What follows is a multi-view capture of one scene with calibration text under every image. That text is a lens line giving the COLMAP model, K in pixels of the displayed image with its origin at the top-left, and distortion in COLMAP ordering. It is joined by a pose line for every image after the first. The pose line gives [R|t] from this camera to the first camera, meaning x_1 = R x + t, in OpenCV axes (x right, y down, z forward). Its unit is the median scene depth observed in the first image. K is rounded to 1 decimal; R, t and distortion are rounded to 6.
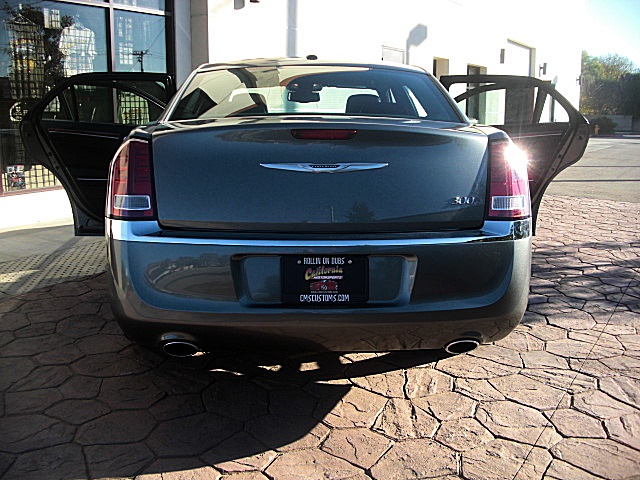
lens RADIAL K [[617.3, 0, 320.0], [0, 617.3, 240.0], [0, 0, 1]] dist [-0.214280, 0.191005]
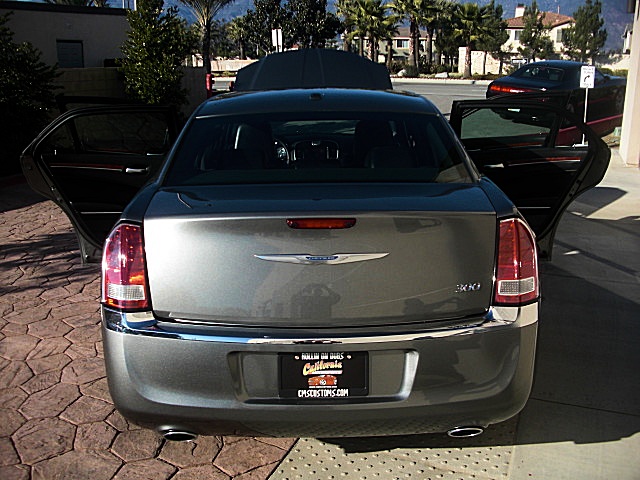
lens RADIAL K [[617.3, 0, 320.0], [0, 617.3, 240.0], [0, 0, 1]] dist [-0.214280, 0.191005]
pose [[0.999339, -0.008591, -0.035332, 0.028197], [0.010832, 0.997908, 0.063741, -0.154793], [0.034711, -0.064081, 0.997341, 0.034560]]
